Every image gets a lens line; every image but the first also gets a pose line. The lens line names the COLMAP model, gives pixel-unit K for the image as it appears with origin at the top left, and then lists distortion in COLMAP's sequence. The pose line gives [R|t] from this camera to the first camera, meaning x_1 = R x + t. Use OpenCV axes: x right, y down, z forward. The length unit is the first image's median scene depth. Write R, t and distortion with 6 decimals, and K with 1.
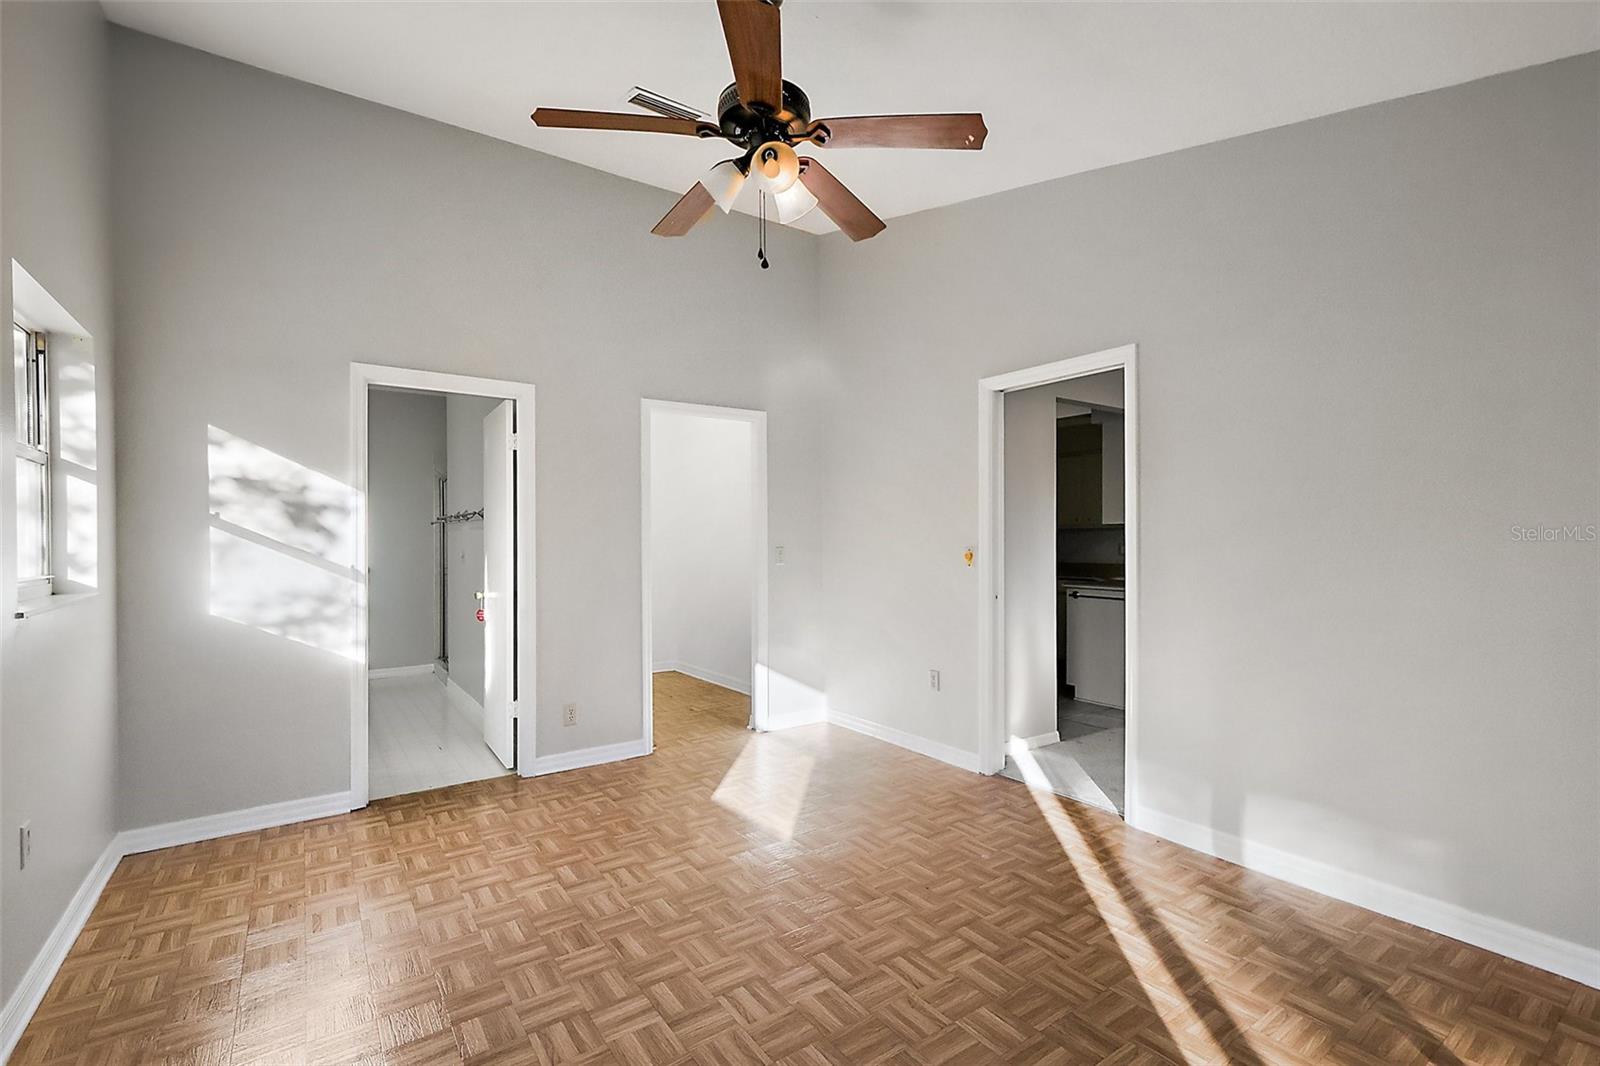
lens RADIAL K [[719.7, 0, 800.1], [0, 719.7, 540.1], [0, 0, 1]] dist [0.002563, -0.000136]
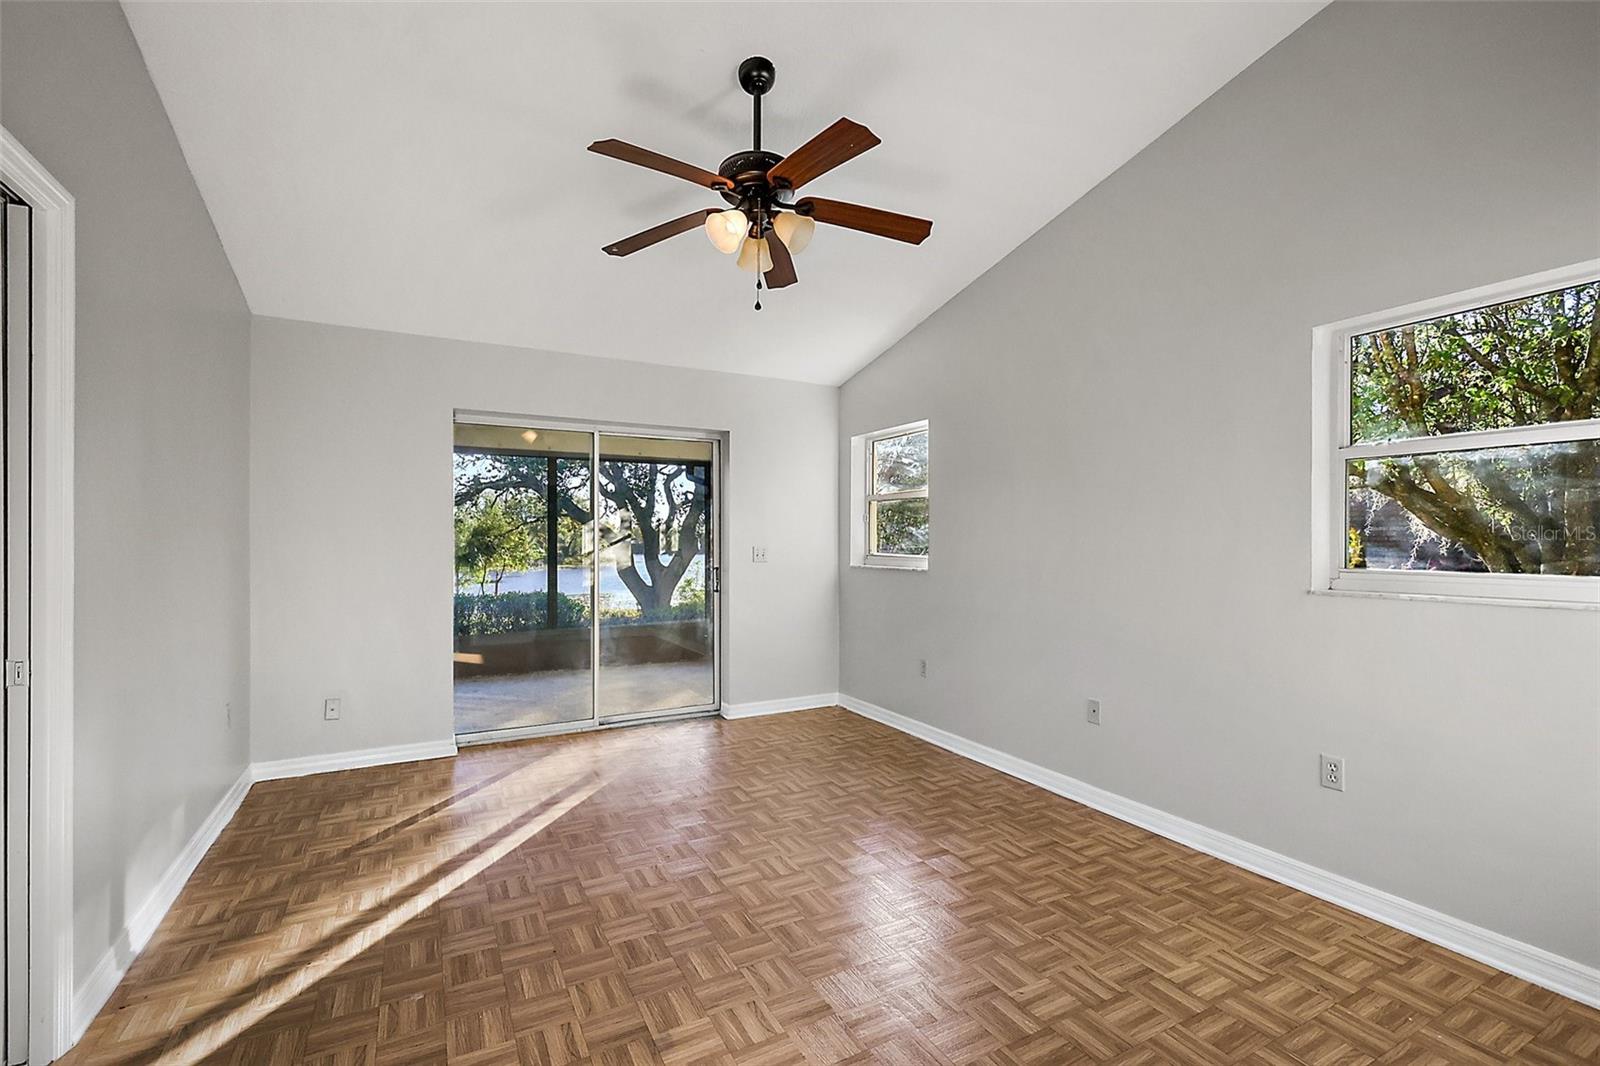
lens RADIAL K [[719.7, 0, 800.6], [0, 719.7, 538.4], [0, 0, 1]] dist [0.002563, -0.000136]
pose [[-0.993488, 0.003779, 0.113871, -0.234866], [0.003242, 0.999983, -0.004895, 0.003944], [-0.113888, -0.004494, -0.993483, 2.033177]]
